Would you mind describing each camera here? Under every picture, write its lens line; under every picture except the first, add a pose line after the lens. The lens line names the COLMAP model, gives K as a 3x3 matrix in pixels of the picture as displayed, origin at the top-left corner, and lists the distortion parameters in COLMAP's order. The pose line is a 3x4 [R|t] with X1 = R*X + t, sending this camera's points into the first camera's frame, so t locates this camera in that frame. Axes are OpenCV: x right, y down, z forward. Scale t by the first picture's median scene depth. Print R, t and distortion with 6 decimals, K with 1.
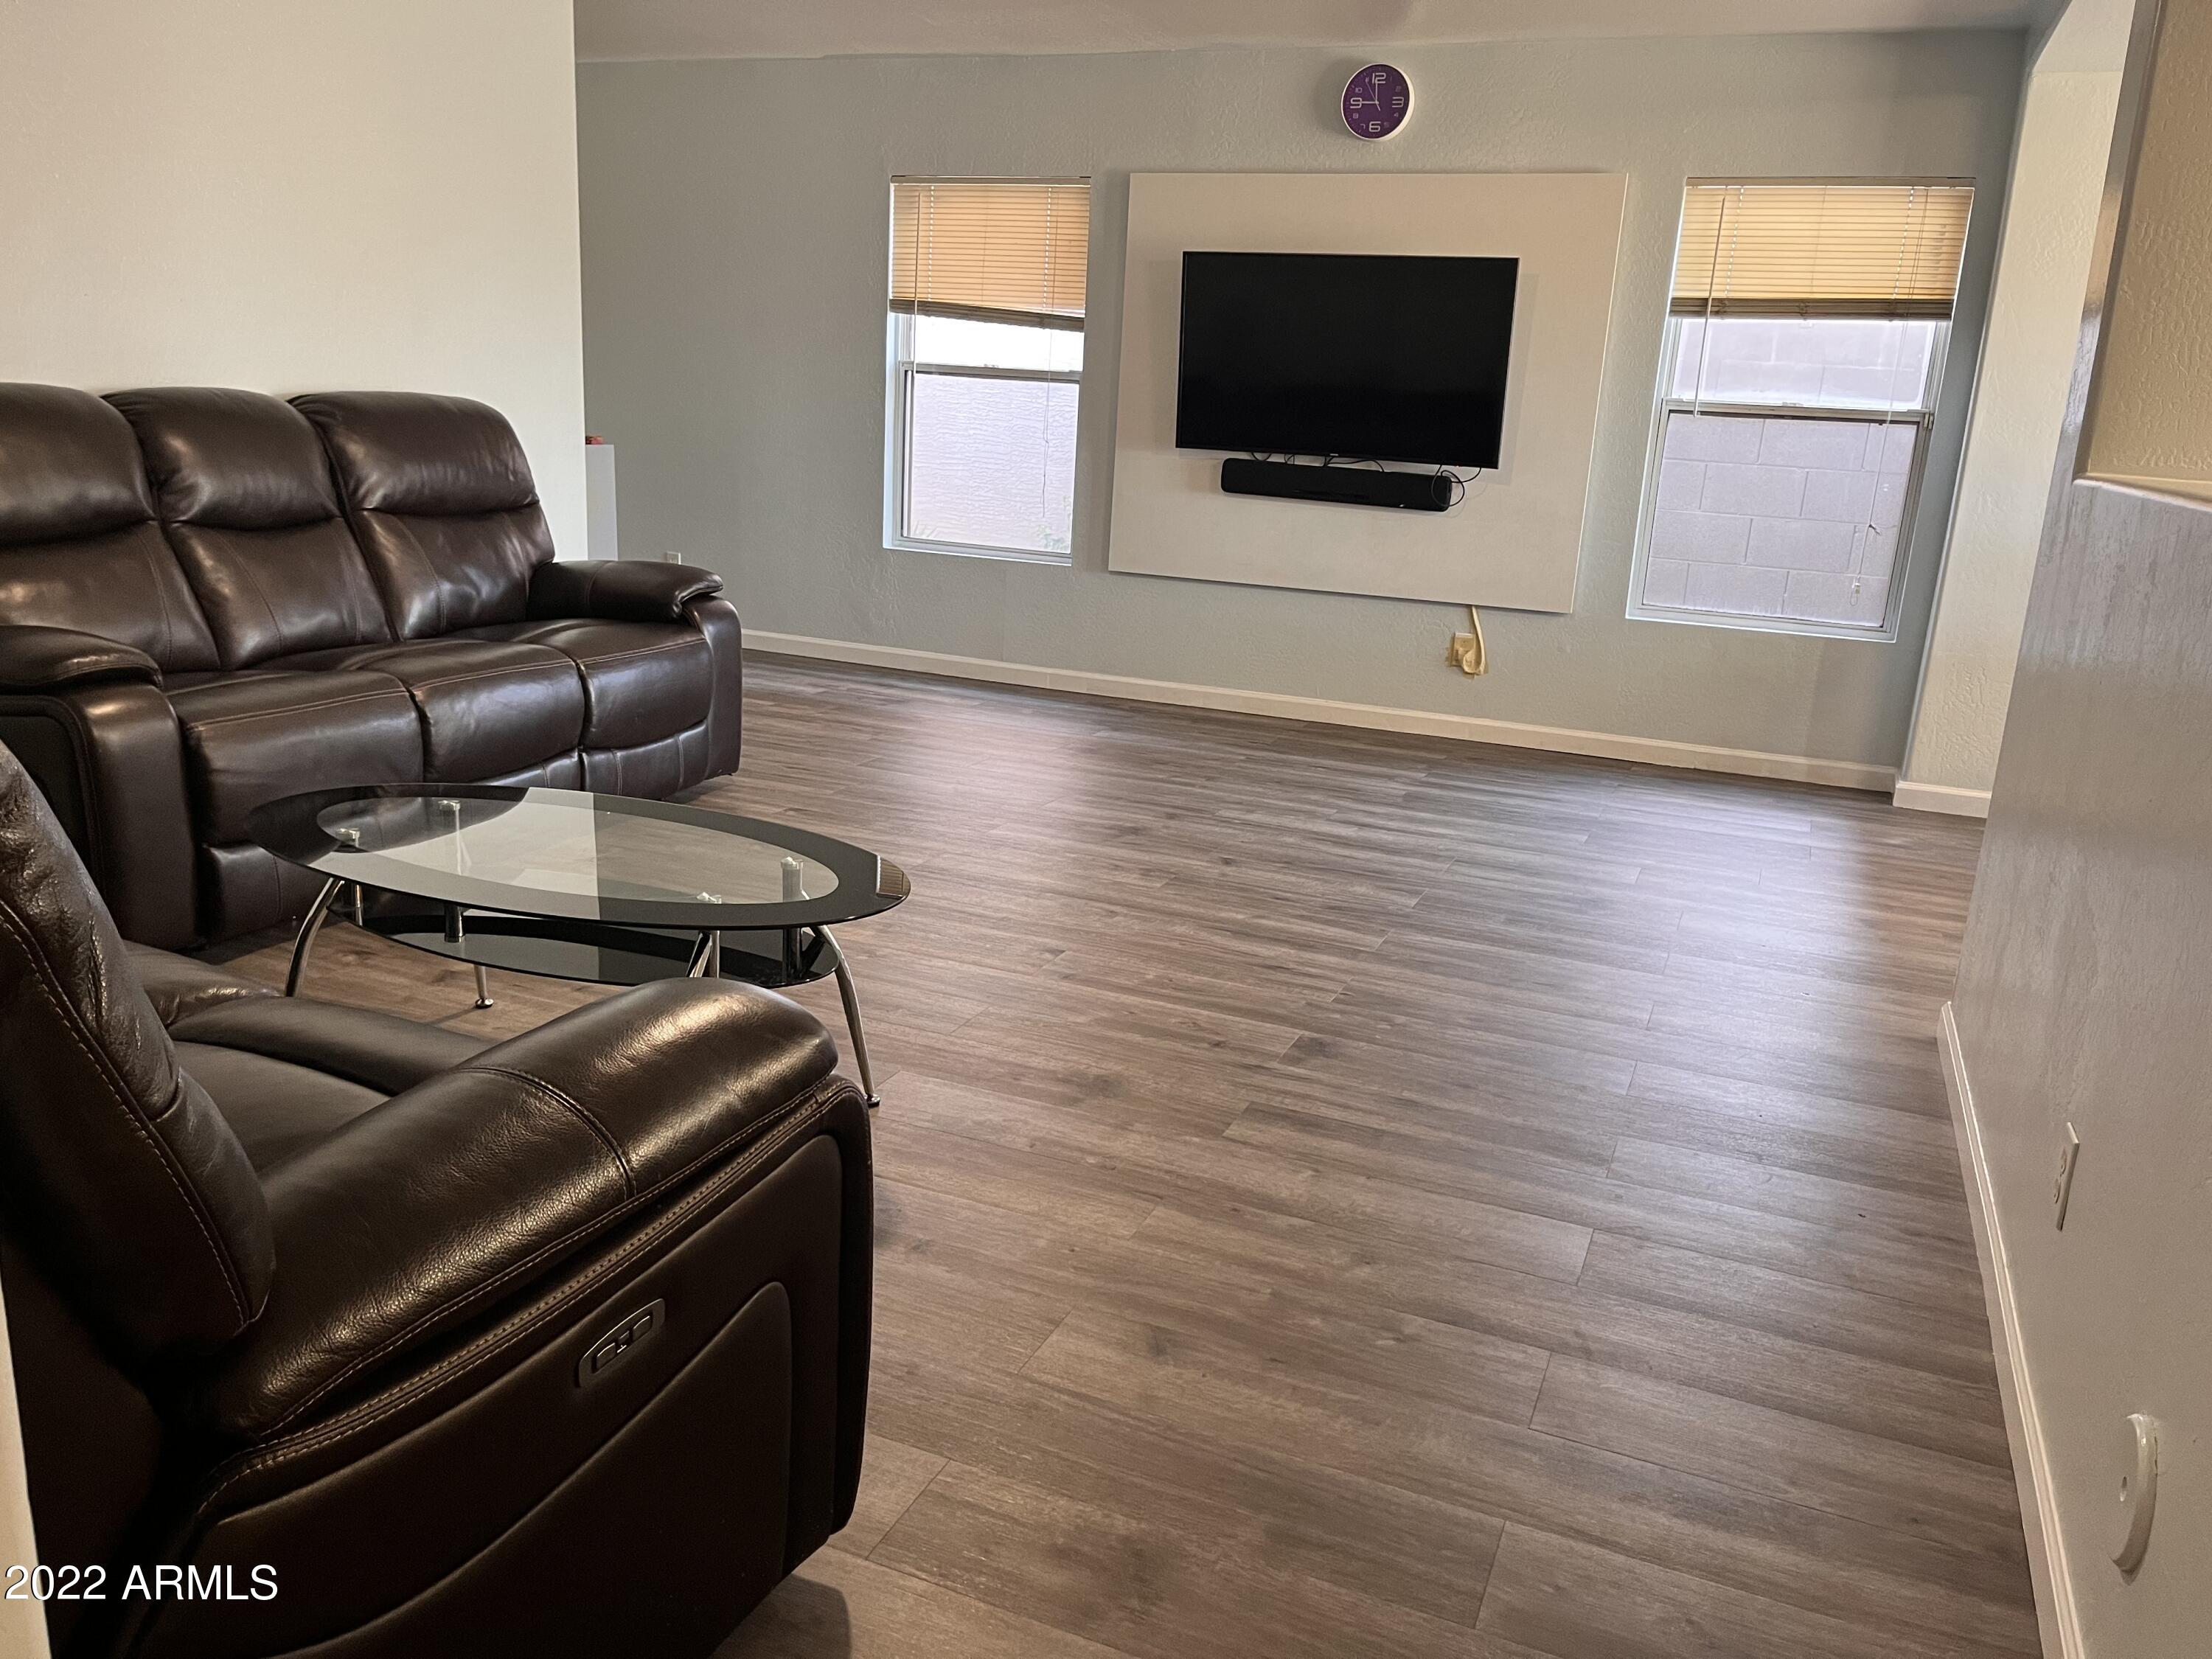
lens RADIAL K [[1665.7, 0, 1089.5], [0, 1665.7, 840.5], [0, 0, 1]] dist [0.056723, -0.075838]
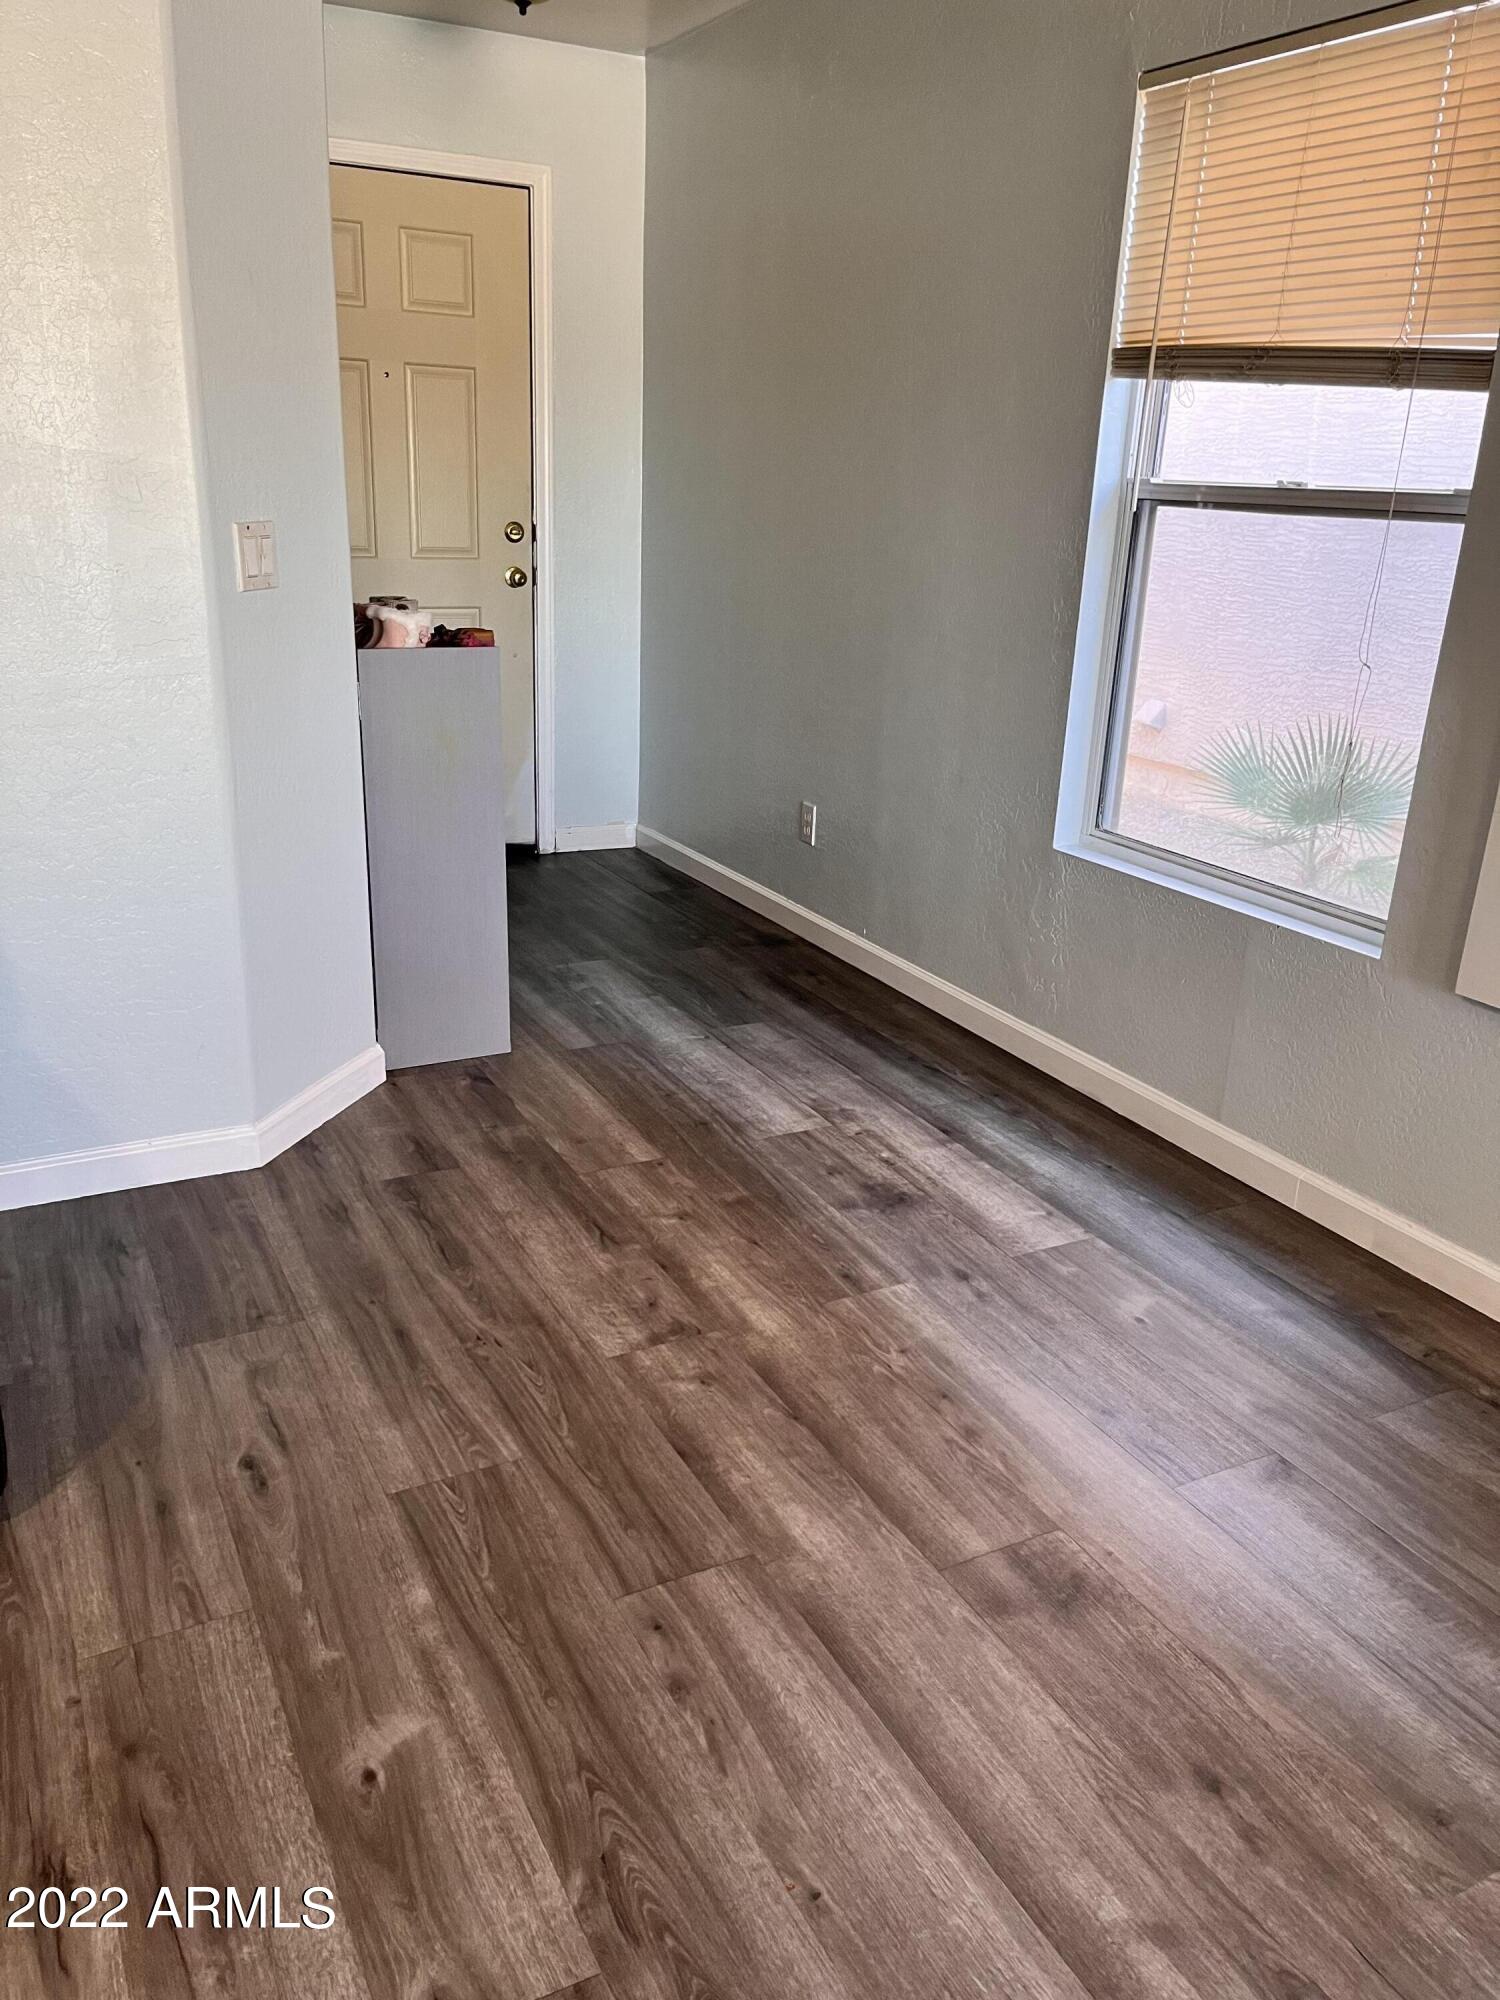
lens RADIAL K [[1506.1, 0, 756.9], [0, 1506.1, 1010.2], [0, 0, 1]] dist [0.056723, -0.075838]
pose [[0.776534, 0.188202, -0.601311, 0.118841], [-0.161370, 0.981923, 0.098934, -0.200579], [0.609061, 0.020208, 0.792866, 0.729861]]
